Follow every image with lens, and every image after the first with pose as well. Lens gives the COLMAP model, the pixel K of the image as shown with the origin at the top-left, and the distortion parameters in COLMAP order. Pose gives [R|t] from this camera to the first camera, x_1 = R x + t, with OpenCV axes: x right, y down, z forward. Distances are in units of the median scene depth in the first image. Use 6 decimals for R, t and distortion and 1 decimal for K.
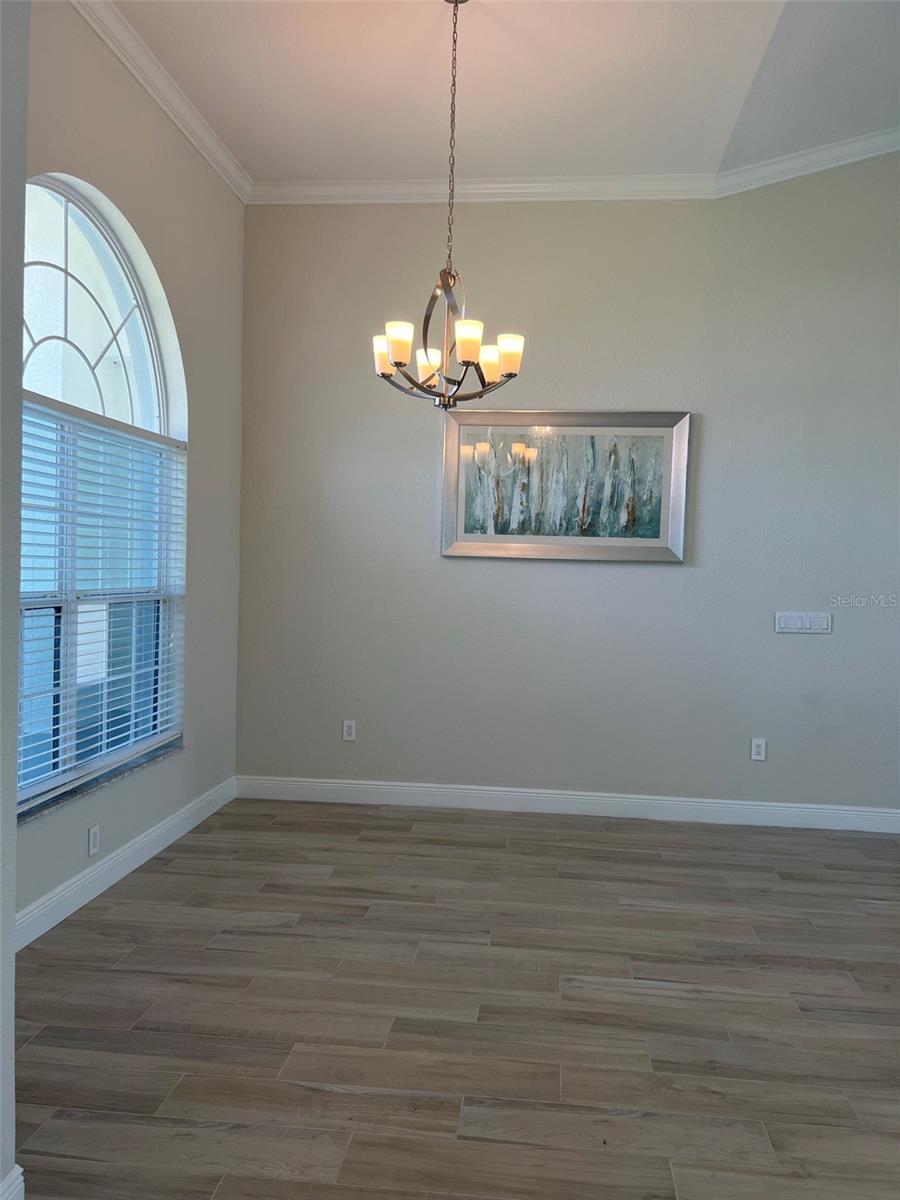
lens RADIAL K [[899.5, 0, 463.5], [0, 899.5, 595.3], [0, 0, 1]] dist [0.065109, -0.066564]
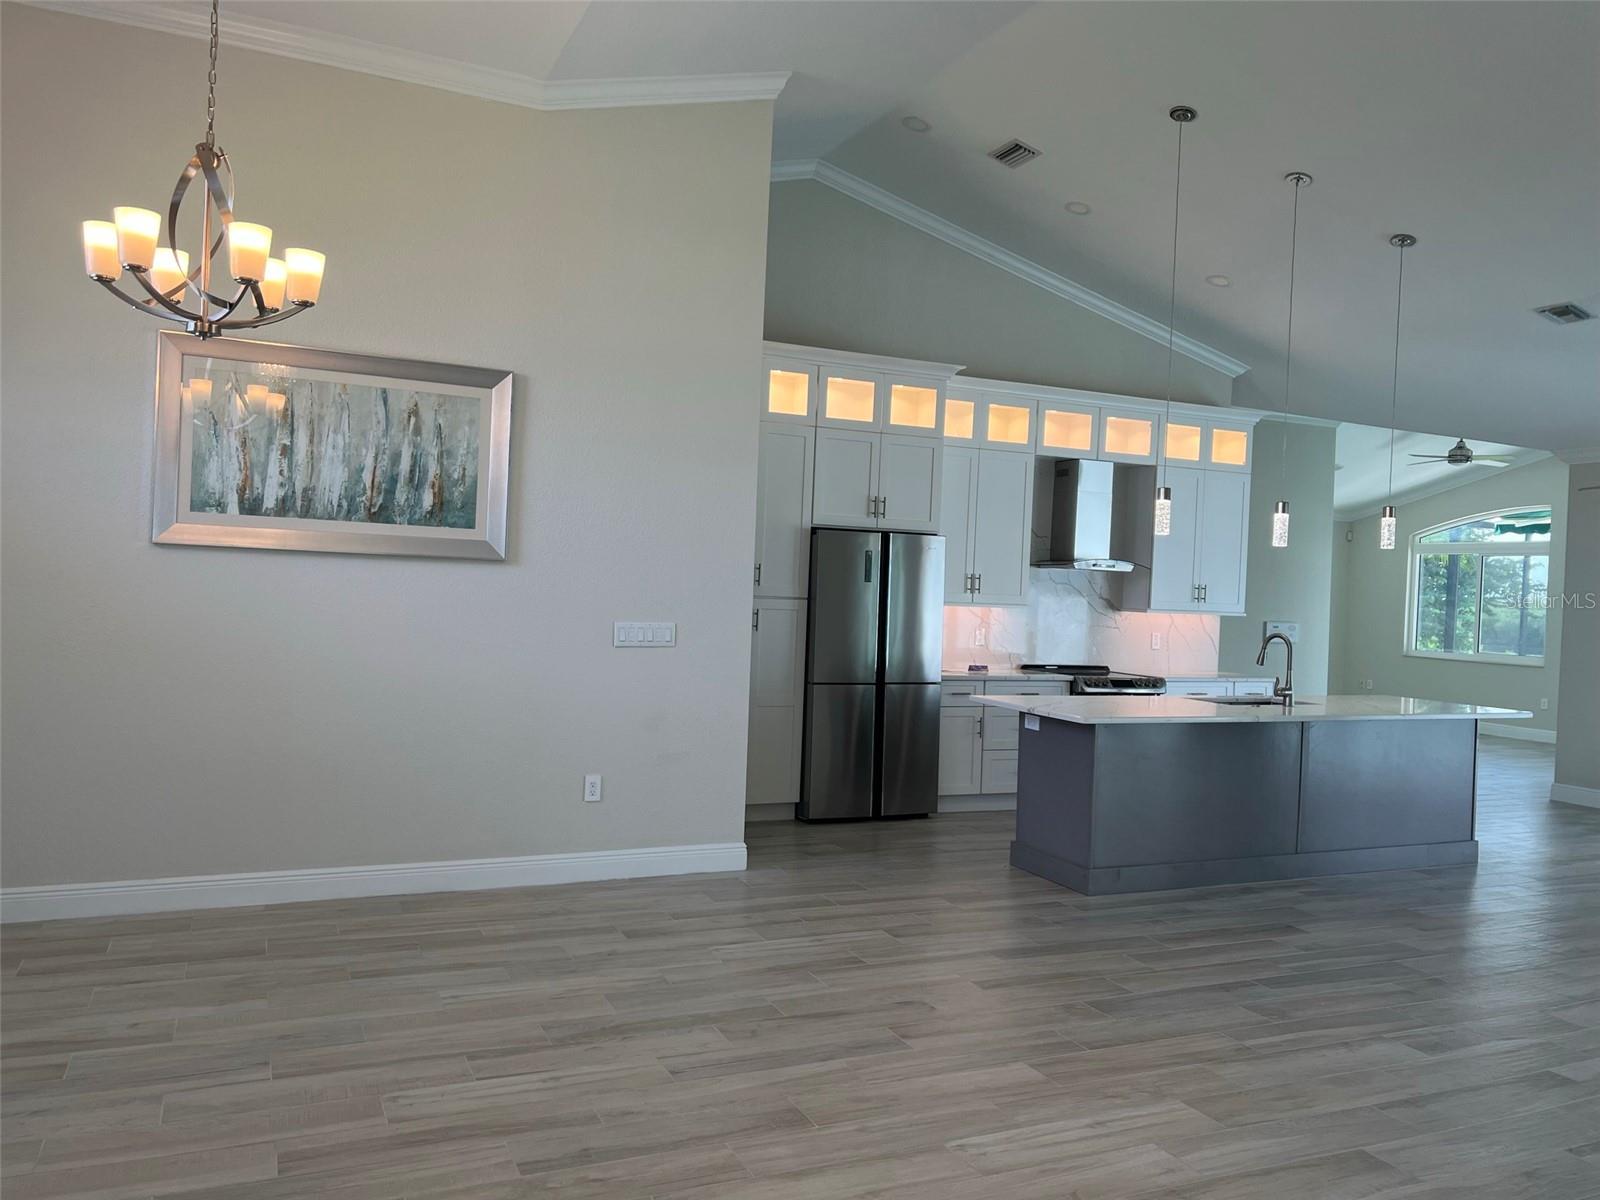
lens RADIAL K [[1199.3, 0, 793.5], [0, 1199.3, 601.1], [0, 0, 1]] dist [0.065109, -0.066564]
pose [[0.865859, 0.002537, 0.500282, -0.096097], [-0.002361, 0.999997, -0.000985, -0.000274], [-0.500283, -0.000328, 0.865862, -0.058494]]
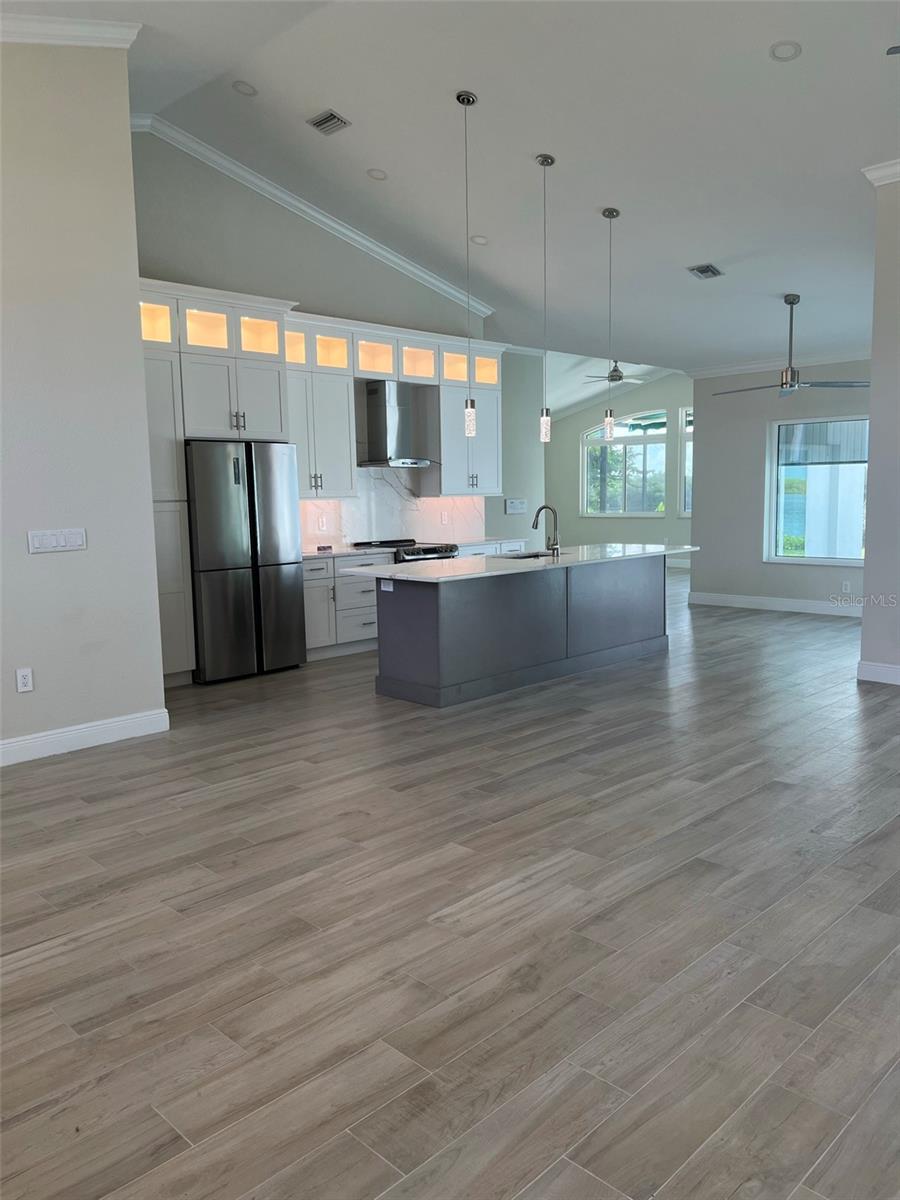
lens RADIAL K [[899.5, 0, 447.5], [0, 899.5, 594.9], [0, 0, 1]] dist [0.065109, -0.066564]
pose [[0.635951, -0.127134, 0.761186, -0.144596], [0.058841, 0.991454, 0.116433, -0.000034], [-0.769483, -0.029257, 0.637997, 0.108037]]
